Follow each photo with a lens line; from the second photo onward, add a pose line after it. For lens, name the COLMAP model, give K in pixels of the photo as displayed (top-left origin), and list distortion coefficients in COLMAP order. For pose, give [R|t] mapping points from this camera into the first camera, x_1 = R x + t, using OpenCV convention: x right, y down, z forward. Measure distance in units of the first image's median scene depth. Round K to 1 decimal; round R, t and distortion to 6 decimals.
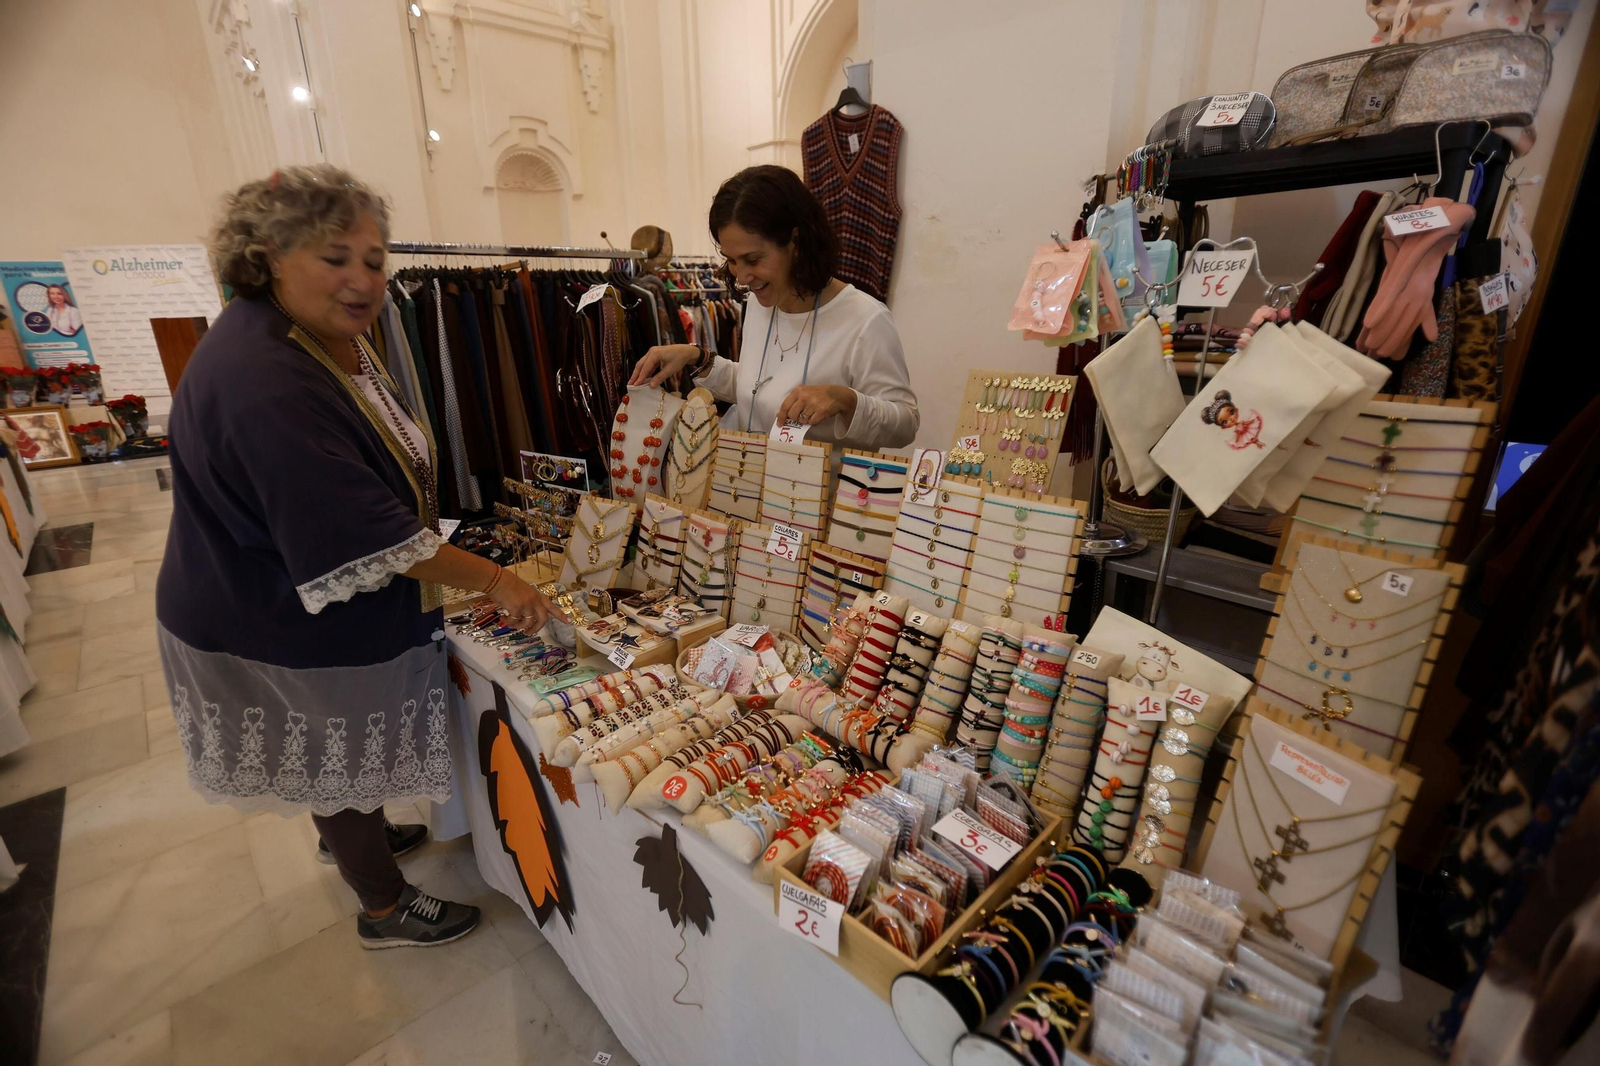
lens RADIAL K [[744.9, 0, 807.5], [0, 744.9, 541.8], [0, 0, 1]] dist [-0.063987, 0.024951]
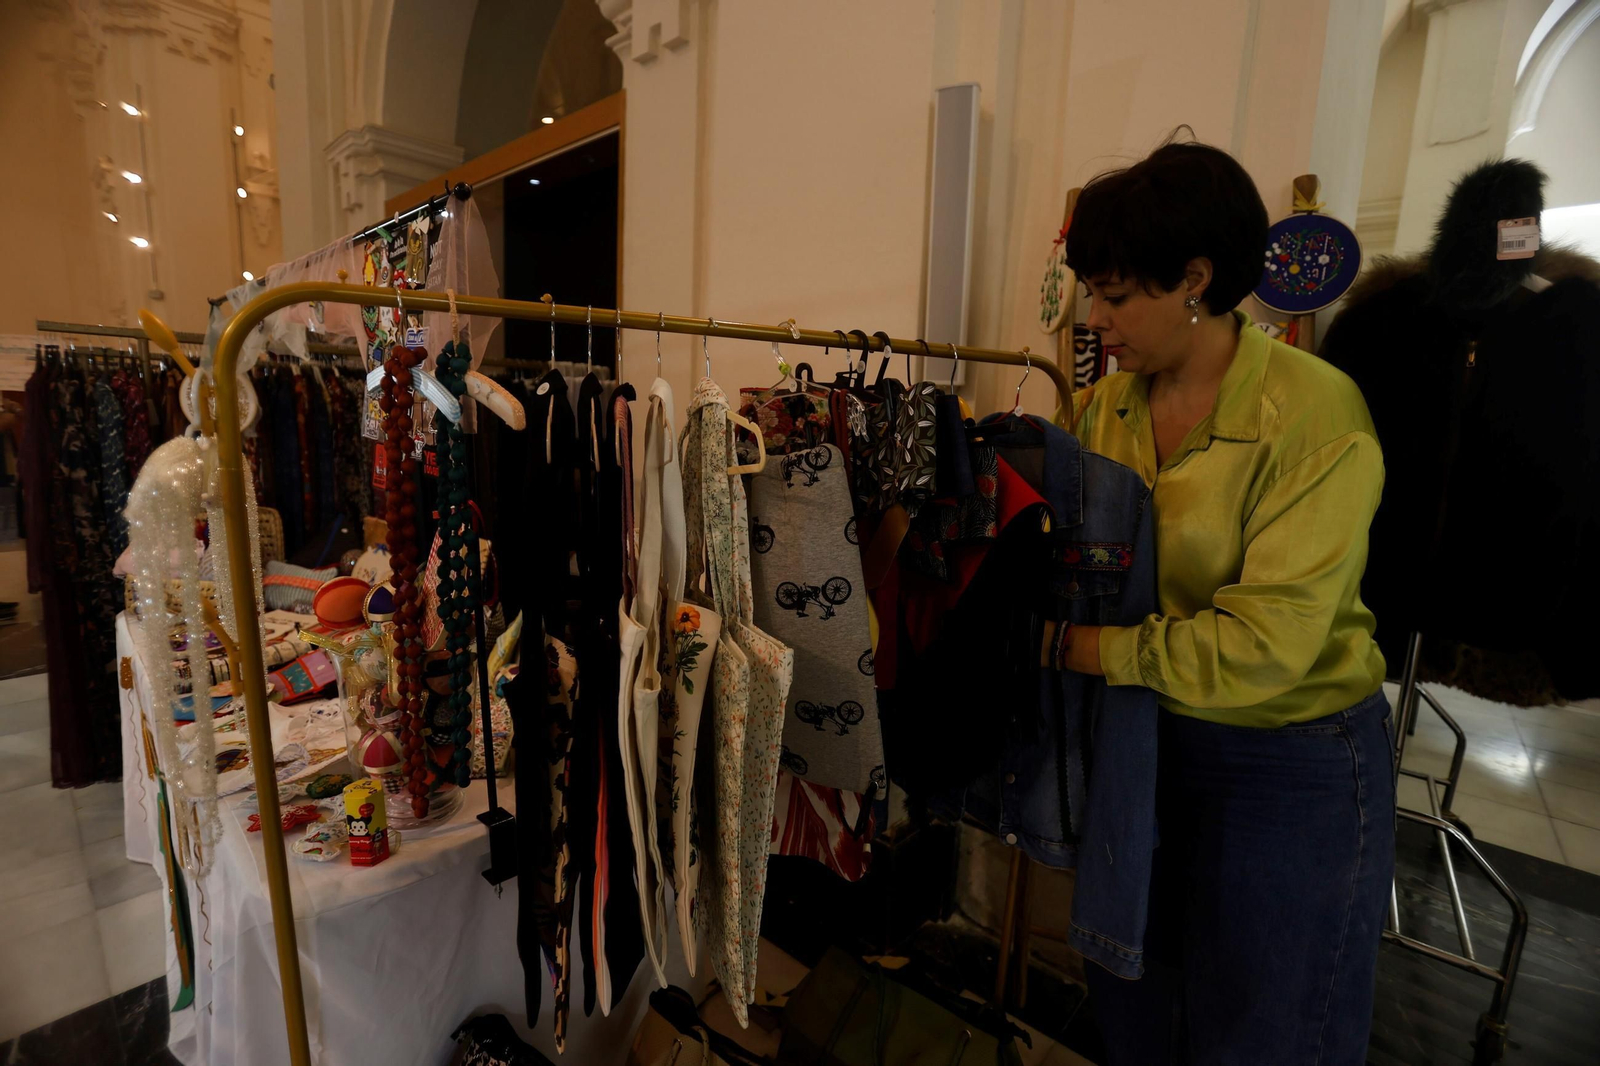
lens RADIAL K [[744.9, 0, 798.2], [0, 744.9, 536.2], [0, 0, 1]] dist [-0.063987, 0.024951]
pose [[0.995194, 0.039612, 0.089549, 2.141669], [-0.024862, 0.986773, -0.160189, 0.608163], [-0.094710, 0.157192, 0.983016, -1.862428]]
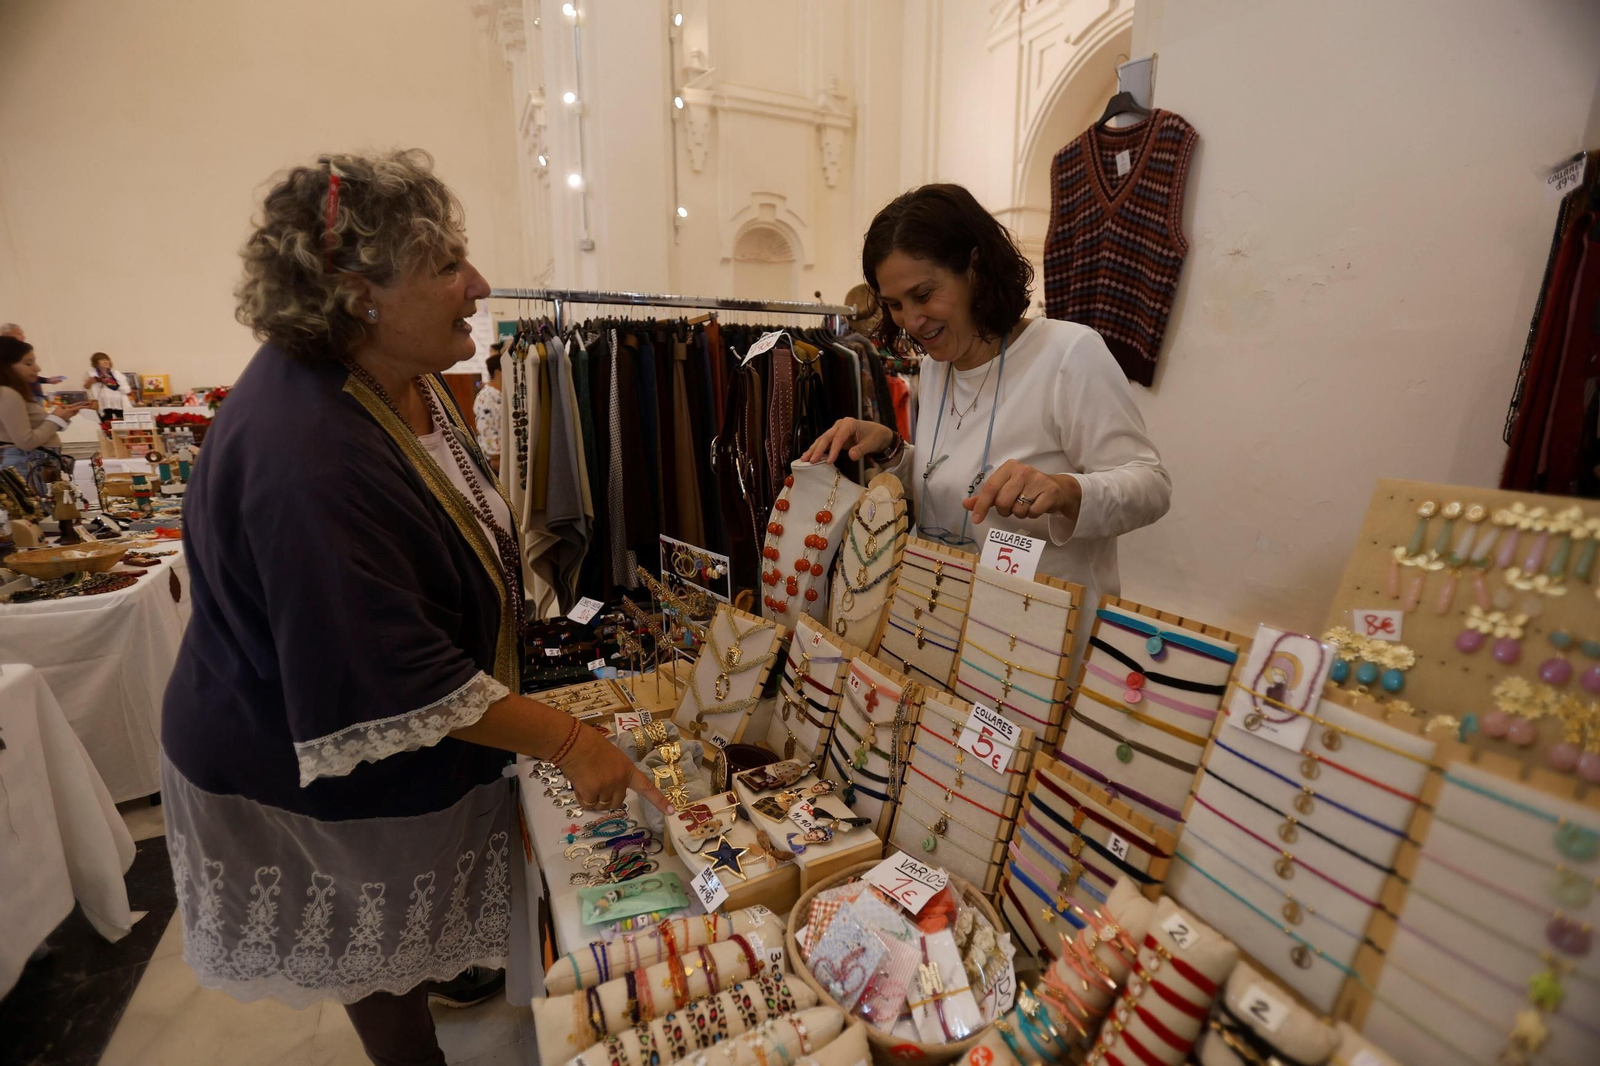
lens RADIAL K [[744.9, 0, 796.7], [0, 744.9, 539.1], [0, 0, 1]] dist [-0.063987, 0.024951]
pose [[0.954169, 0.079974, -0.288384, -0.016750], [-0.106674, 0.991225, -0.078066, -0.084037], [0.279610, 0.105251, 0.954327, 0.314195]]
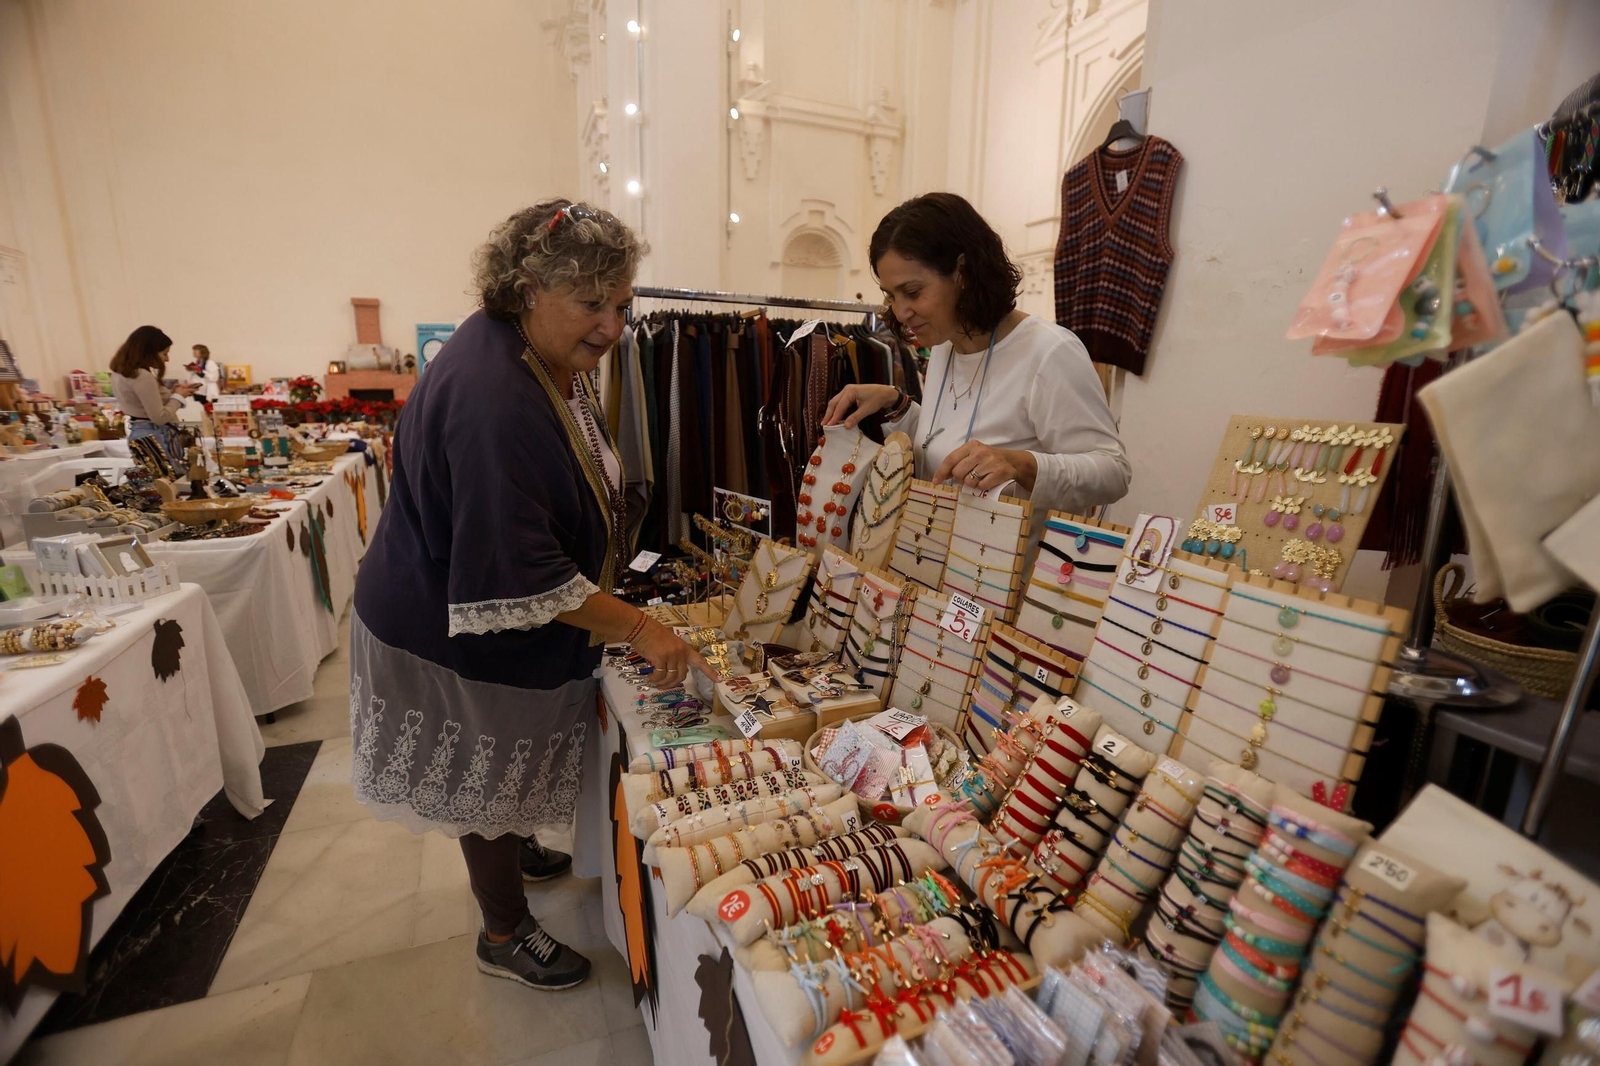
lens RADIAL K [[744.9, 0, 796.5], [0, 744.9, 535.8], [0, 0, 1]] dist [-0.063987, 0.024951]
pose [[0.934103, 0.105642, -0.341014, 0.058586], [-0.141504, 0.986537, -0.081988, 0.003989], [0.327762, 0.124840, 0.936476, 0.151590]]
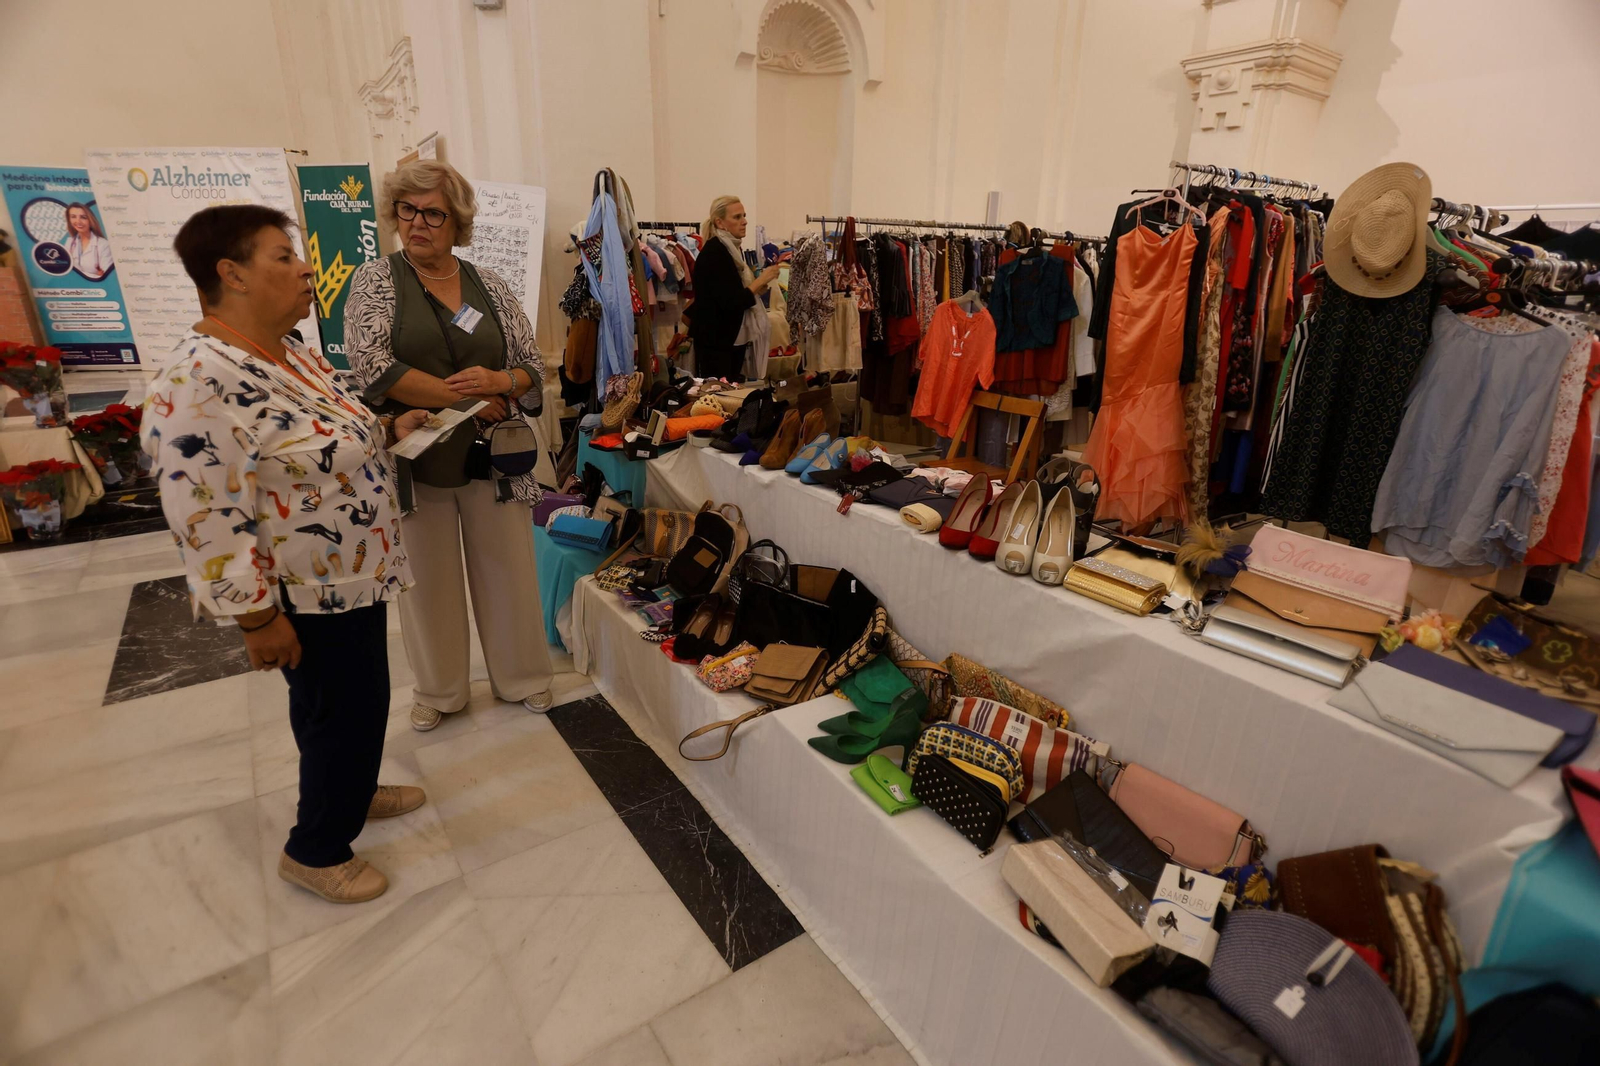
lens RADIAL K [[790.3, 0, 787.1], [0, 790.3, 557.3], [0, 0, 1]] dist [-0.022362, 0.001055]
pose [[0.988826, 0.085489, -0.122123, -1.607386], [-0.081324, 0.995936, 0.038697, -0.649185], [0.124935, -0.028333, 0.991760, 2.072853]]
